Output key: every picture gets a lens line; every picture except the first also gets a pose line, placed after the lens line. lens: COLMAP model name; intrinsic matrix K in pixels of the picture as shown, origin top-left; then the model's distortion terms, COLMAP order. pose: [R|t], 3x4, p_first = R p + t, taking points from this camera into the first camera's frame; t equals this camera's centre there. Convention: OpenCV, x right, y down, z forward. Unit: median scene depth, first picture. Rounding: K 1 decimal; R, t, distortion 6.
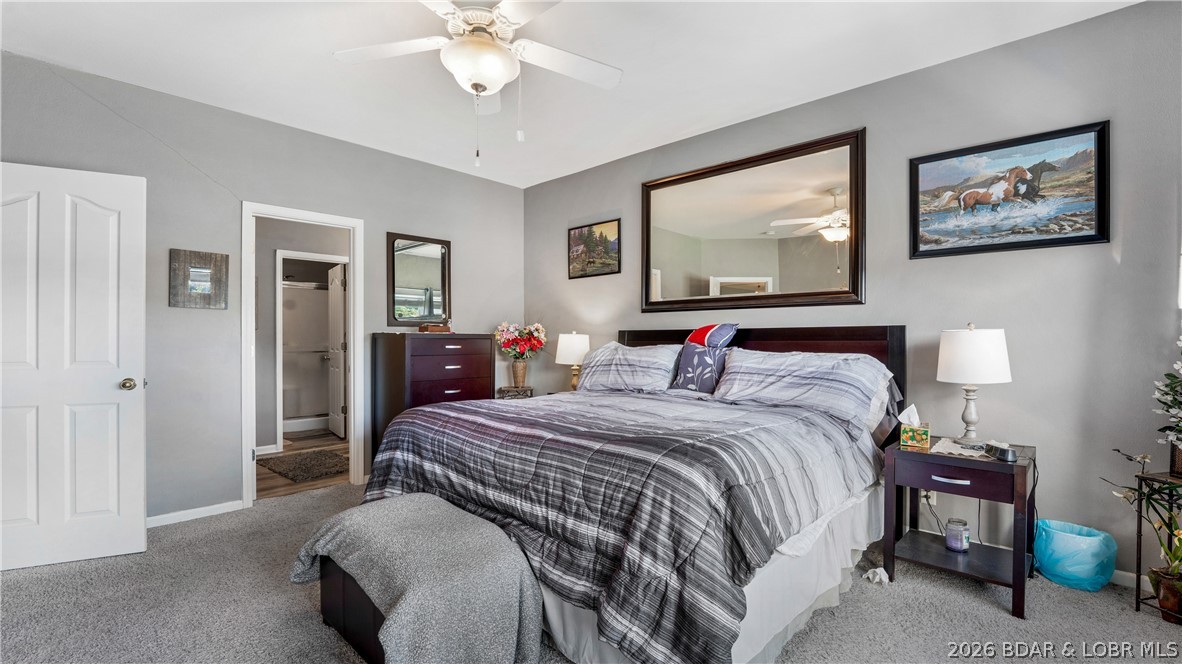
lens RADIAL K [[518.5, 0, 582.2], [0, 518.5, 339.7], [0, 0, 1]] dist [-0.028101, -0.000359]
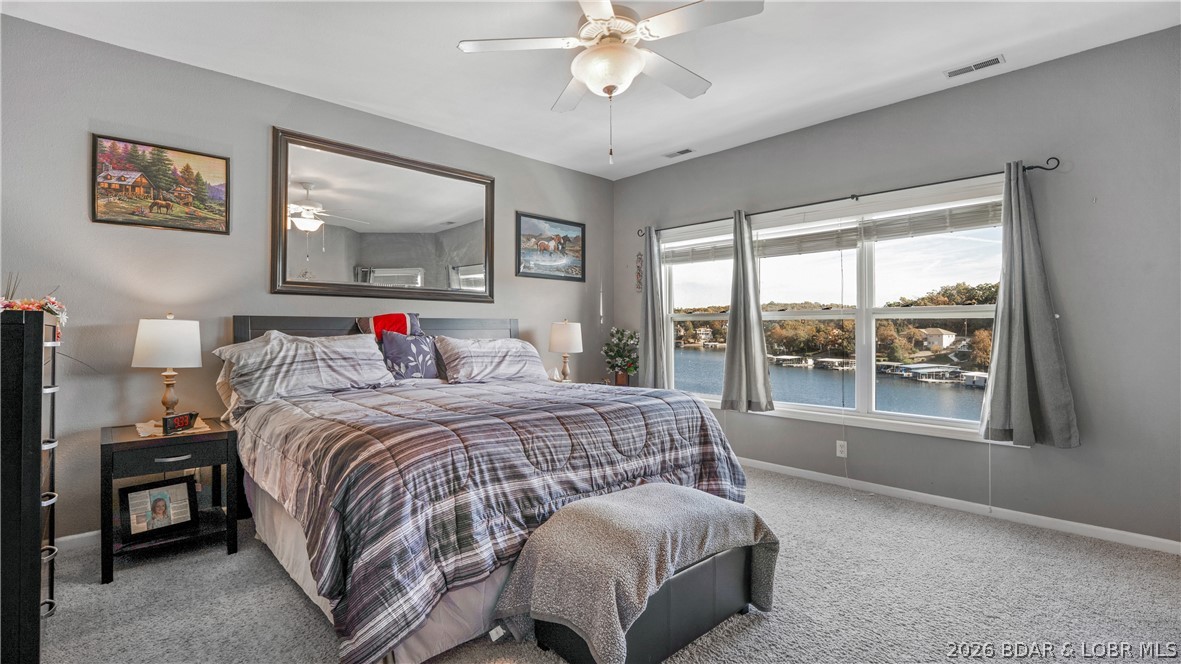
lens RADIAL K [[518.0, 0, 581.2], [0, 518.0, 327.1], [0, 0, 1]] dist [-0.028101, -0.000359]
pose [[0.062225, 0.003987, 0.998054, -0.764847], [0.000277, 0.999992, -0.004012, 0.001441], [-0.998062, 0.000526, 0.062224, 0.606481]]
